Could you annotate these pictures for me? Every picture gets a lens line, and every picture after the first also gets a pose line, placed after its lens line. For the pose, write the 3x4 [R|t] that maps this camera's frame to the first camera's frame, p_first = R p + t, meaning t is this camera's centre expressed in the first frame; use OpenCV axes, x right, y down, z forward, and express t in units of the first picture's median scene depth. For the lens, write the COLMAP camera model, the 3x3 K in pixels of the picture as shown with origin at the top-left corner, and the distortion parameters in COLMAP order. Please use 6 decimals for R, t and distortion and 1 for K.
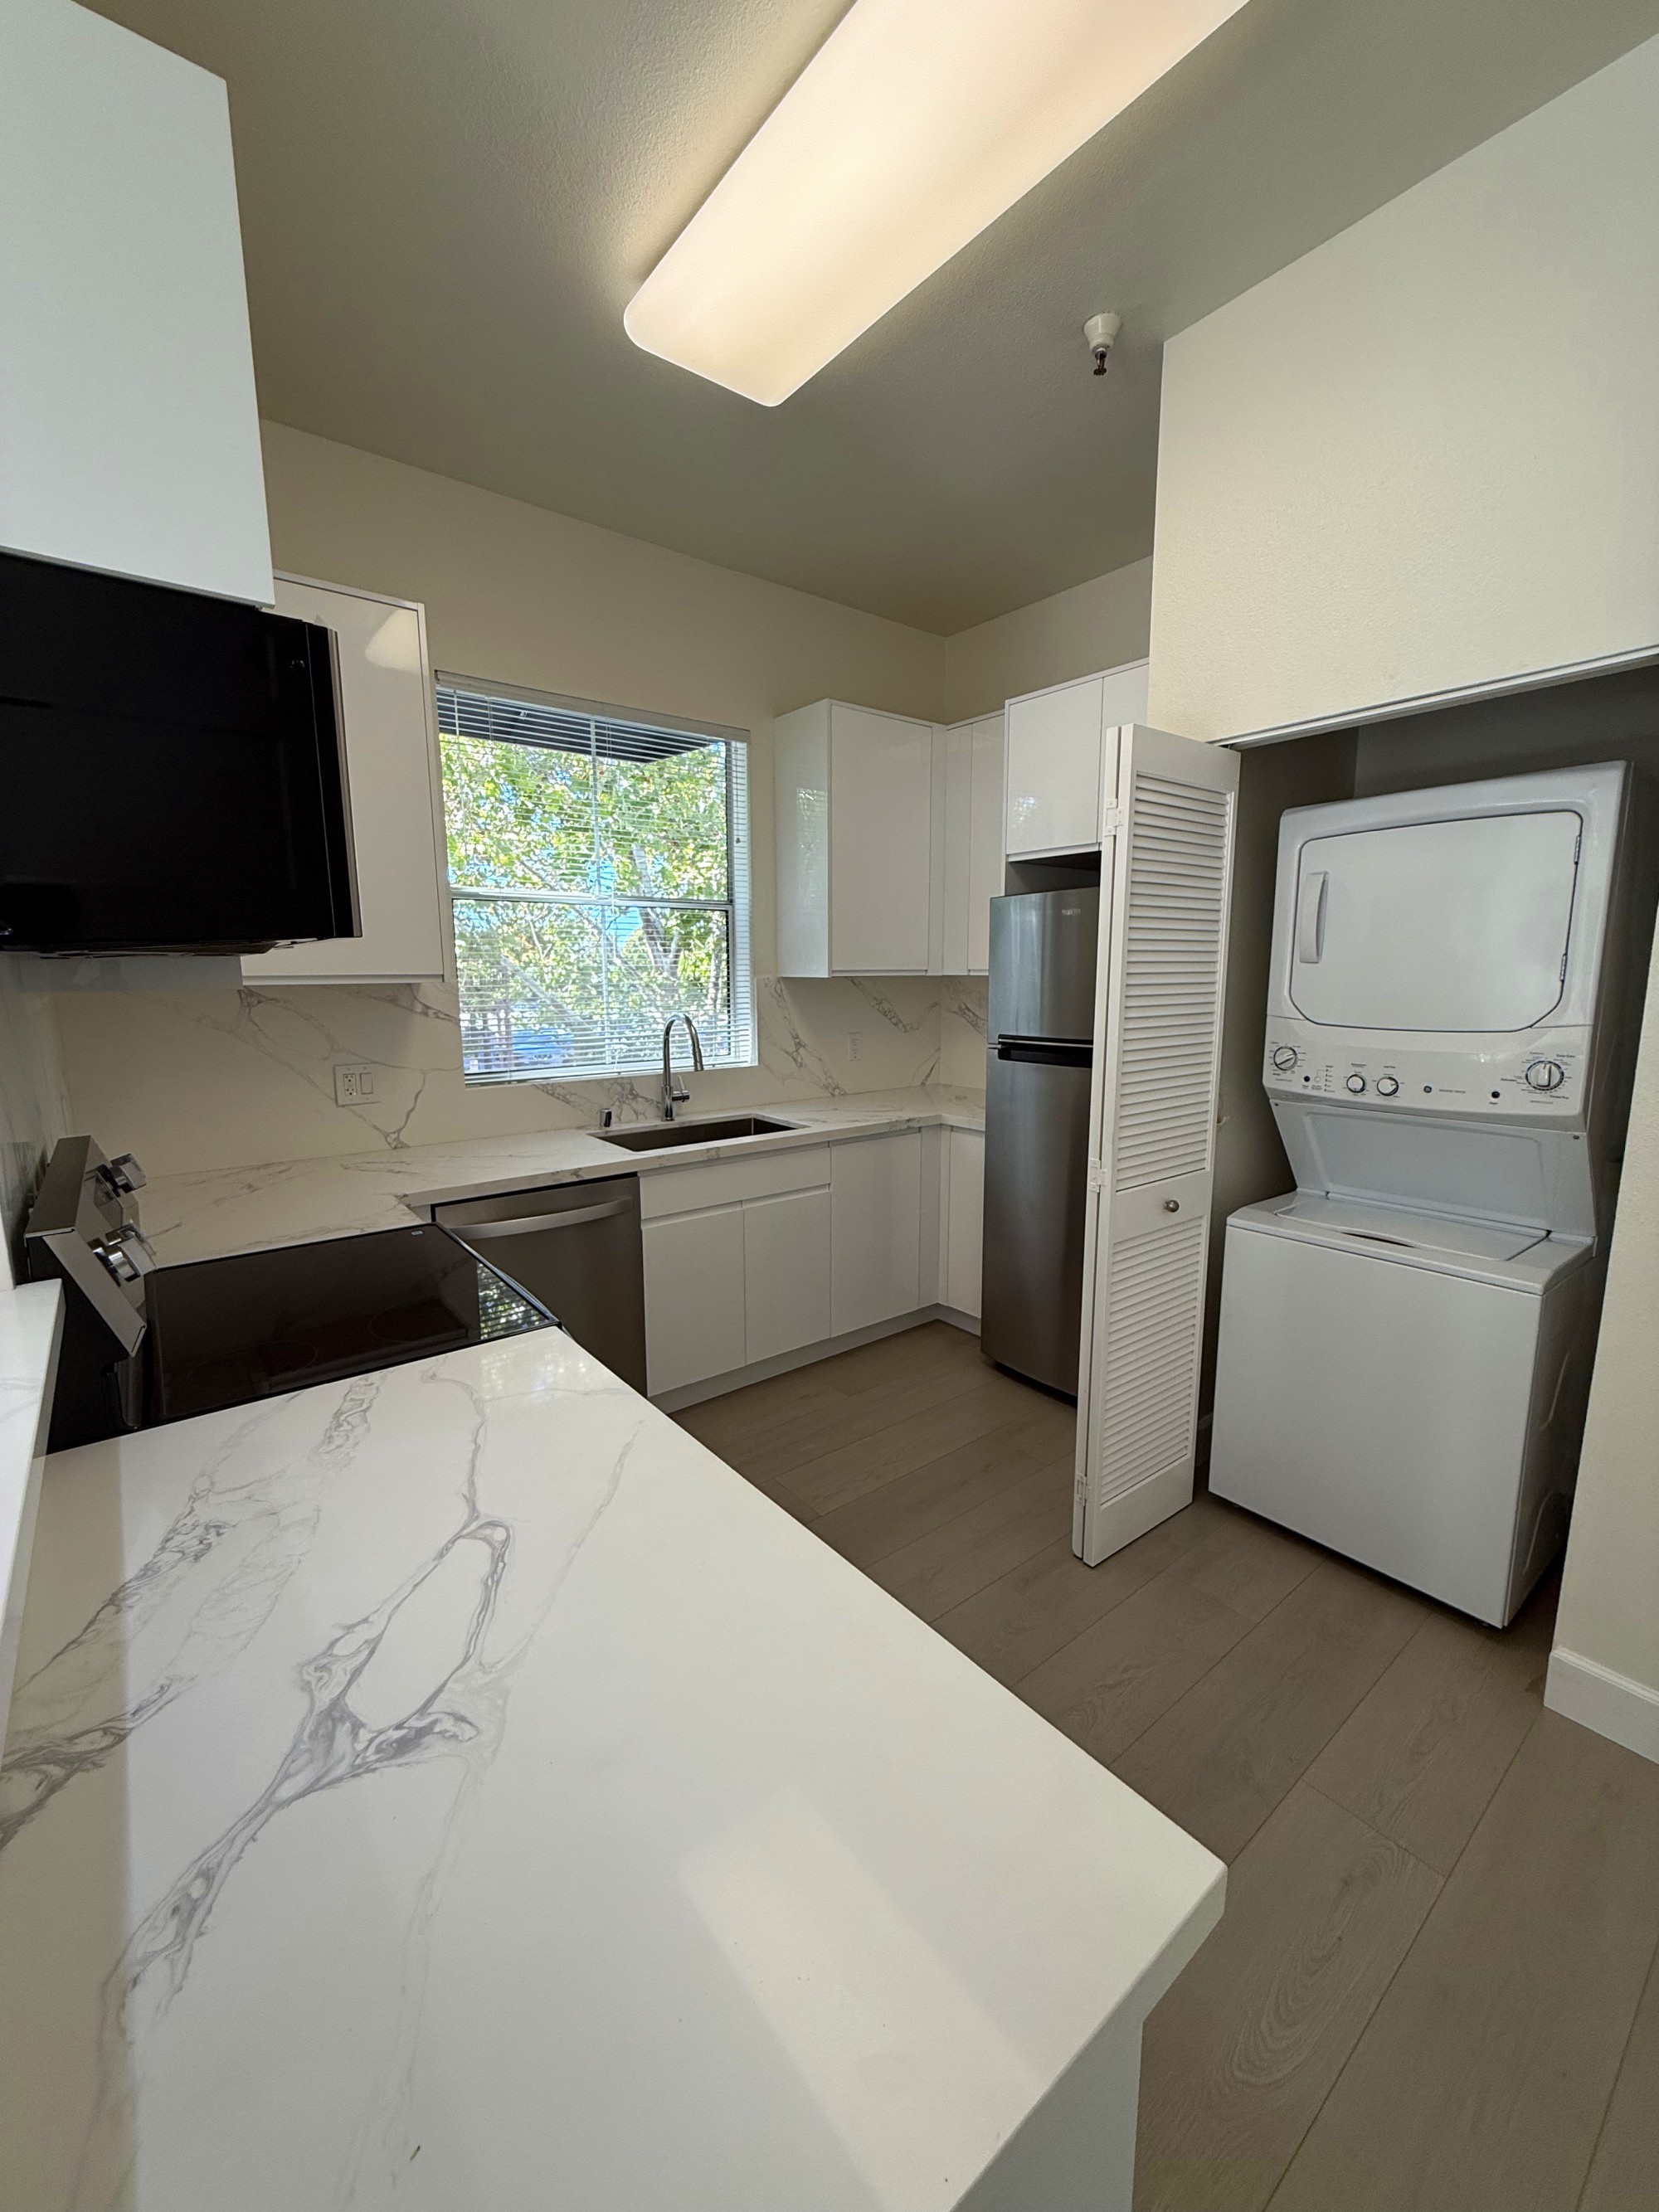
lens RADIAL K [[890.8, 0, 829.5], [0, 890.8, 1106.0], [0, 0, 1]] dist [0.000130, 0.000102]
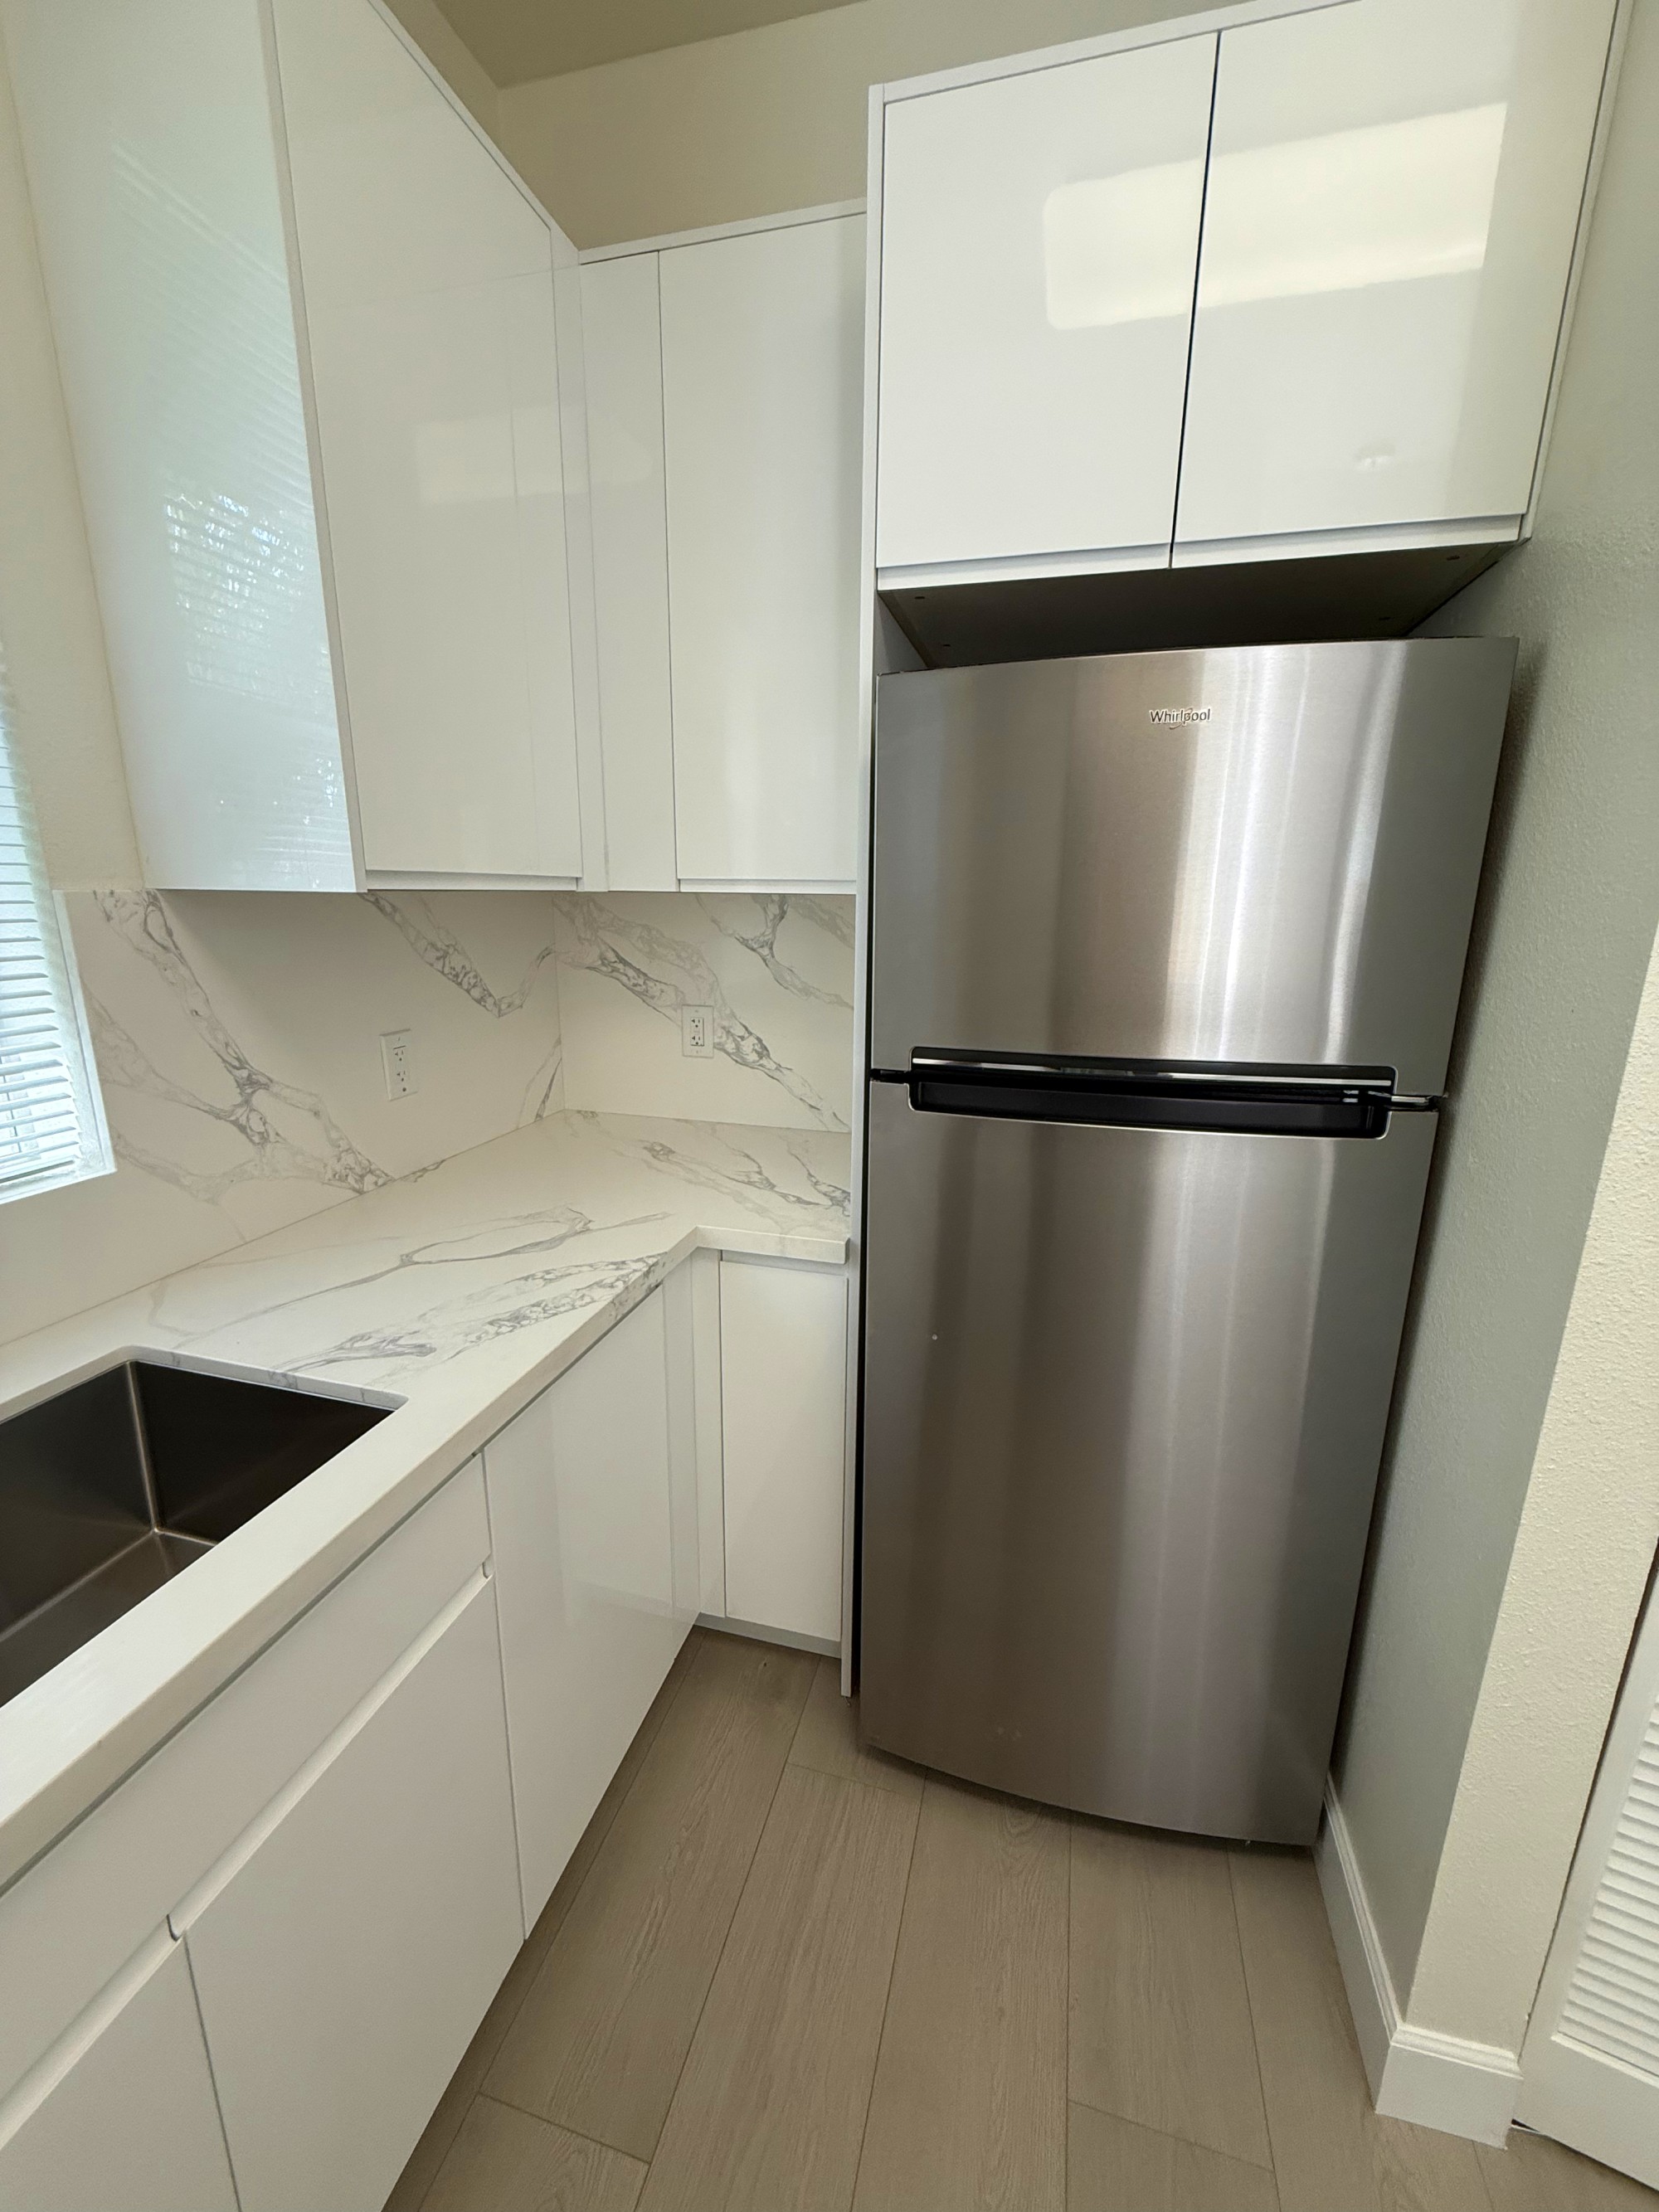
lens RADIAL K [[890.8, 0, 829.5], [0, 890.8, 1106.0], [0, 0, 1]] dist [0.000130, 0.000102]
pose [[0.808866, -0.123778, 0.574817, -0.052820], [0.073710, 0.991225, 0.109722, -0.082258], [-0.583354, -0.046380, 0.810892, 0.576558]]
